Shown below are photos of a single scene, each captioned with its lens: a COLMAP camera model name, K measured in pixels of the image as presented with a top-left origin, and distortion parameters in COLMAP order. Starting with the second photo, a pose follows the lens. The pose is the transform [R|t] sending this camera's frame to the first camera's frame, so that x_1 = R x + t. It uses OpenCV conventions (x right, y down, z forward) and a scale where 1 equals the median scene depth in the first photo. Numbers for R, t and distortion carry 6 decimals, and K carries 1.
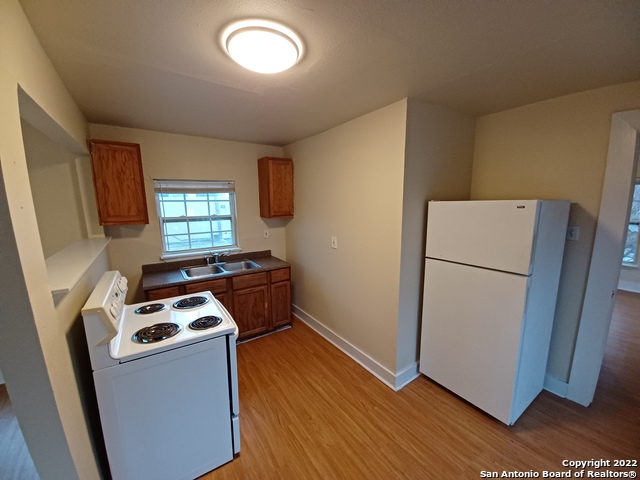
lens RADIAL K [[252.9, 0, 315.8], [0, 252.9, 246.8], [0, 0, 1]] dist [0.018405, -0.014461]
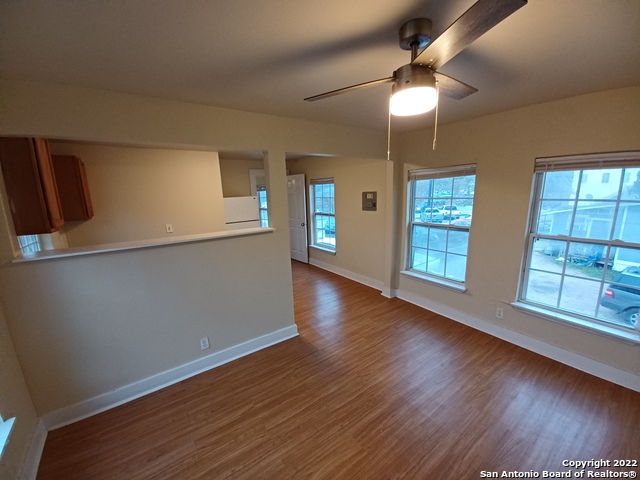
lens RADIAL K [[252.9, 0, 315.8], [0, 252.9, 246.8], [0, 0, 1]] dist [0.018405, -0.014461]
pose [[-0.017539, -0.193491, 0.980945, -1.699028], [0.218423, 0.956658, 0.192605, -0.017344], [-0.975697, 0.217639, 0.025484, 0.217872]]
